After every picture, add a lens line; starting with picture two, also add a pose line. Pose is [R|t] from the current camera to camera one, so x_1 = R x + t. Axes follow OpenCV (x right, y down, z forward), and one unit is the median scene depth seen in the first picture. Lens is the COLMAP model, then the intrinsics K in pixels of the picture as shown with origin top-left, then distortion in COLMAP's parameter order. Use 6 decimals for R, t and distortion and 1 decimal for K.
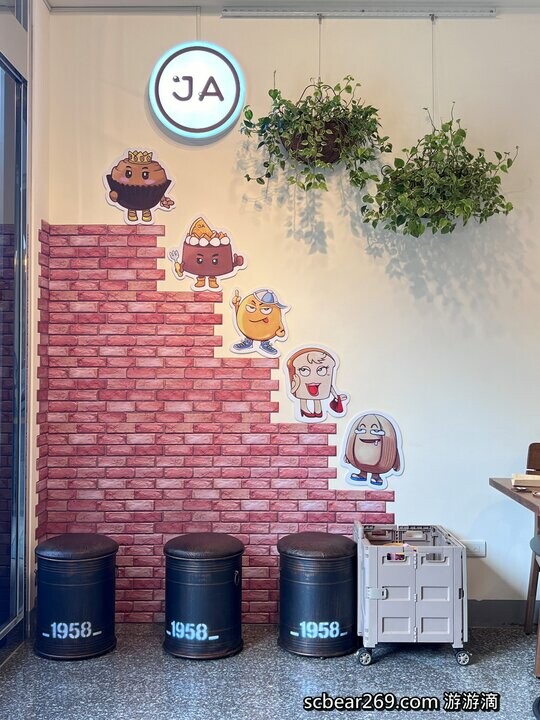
lens RADIAL K [[799.0, 0, 270.0], [0, 799.0, 356.8], [0, 0, 1]] dist [0.022574, 0.000000]
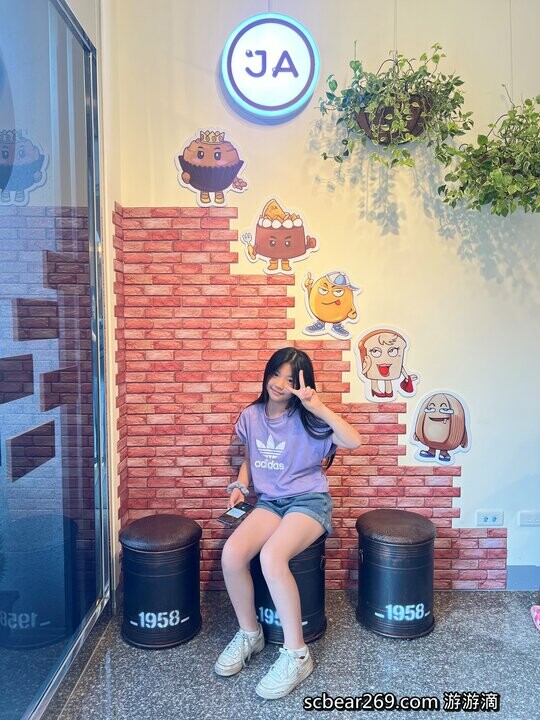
lens RADIAL K [[540.8, 0, 269.1], [0, 540.8, 367.2], [0, 0, 1]] dist [0.007921, -0.021954]
pose [[0.999878, -0.007590, 0.013654, -0.103510], [0.006406, 0.996384, 0.084725, -0.022516], [-0.014247, -0.084627, 0.996311, 0.310204]]
